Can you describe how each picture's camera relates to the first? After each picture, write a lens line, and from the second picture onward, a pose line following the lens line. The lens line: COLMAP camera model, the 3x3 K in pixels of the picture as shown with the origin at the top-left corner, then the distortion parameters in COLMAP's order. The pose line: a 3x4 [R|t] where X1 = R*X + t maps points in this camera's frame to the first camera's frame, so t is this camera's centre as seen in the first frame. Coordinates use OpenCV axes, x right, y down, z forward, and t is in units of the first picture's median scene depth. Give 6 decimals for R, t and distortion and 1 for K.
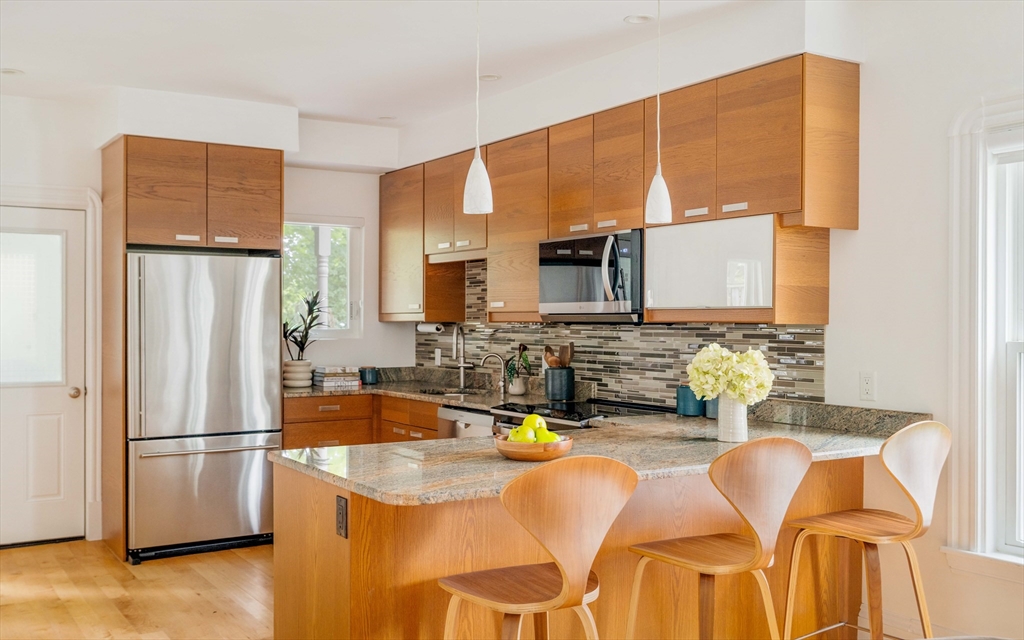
lens RADIAL K [[937.9, 0, 454.6], [0, 937.9, 322.4], [0, 0, 1]] dist [-0.008043, -0.026881]
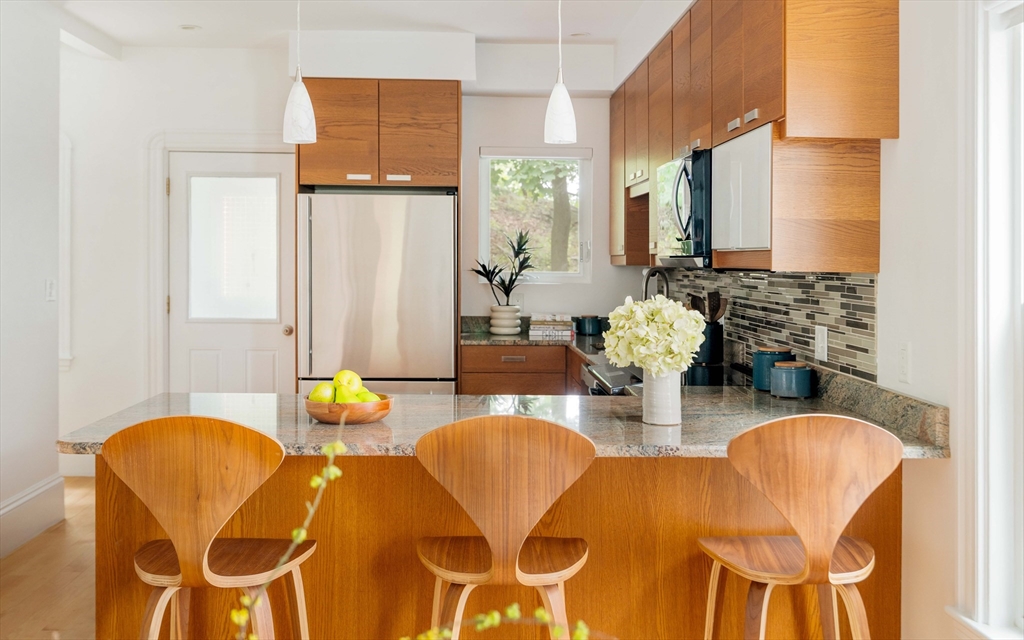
lens RADIAL K [[1031.2, 0, 512.8], [0, 1031.2, 254.5], [0, 0, 1]] dist [-0.016796, 0.000488]
pose [[0.878819, 0.005300, -0.477125, 0.365184], [-0.010427, 0.999913, -0.008099, -0.001891], [0.477041, 0.012092, 0.878798, 0.125010]]
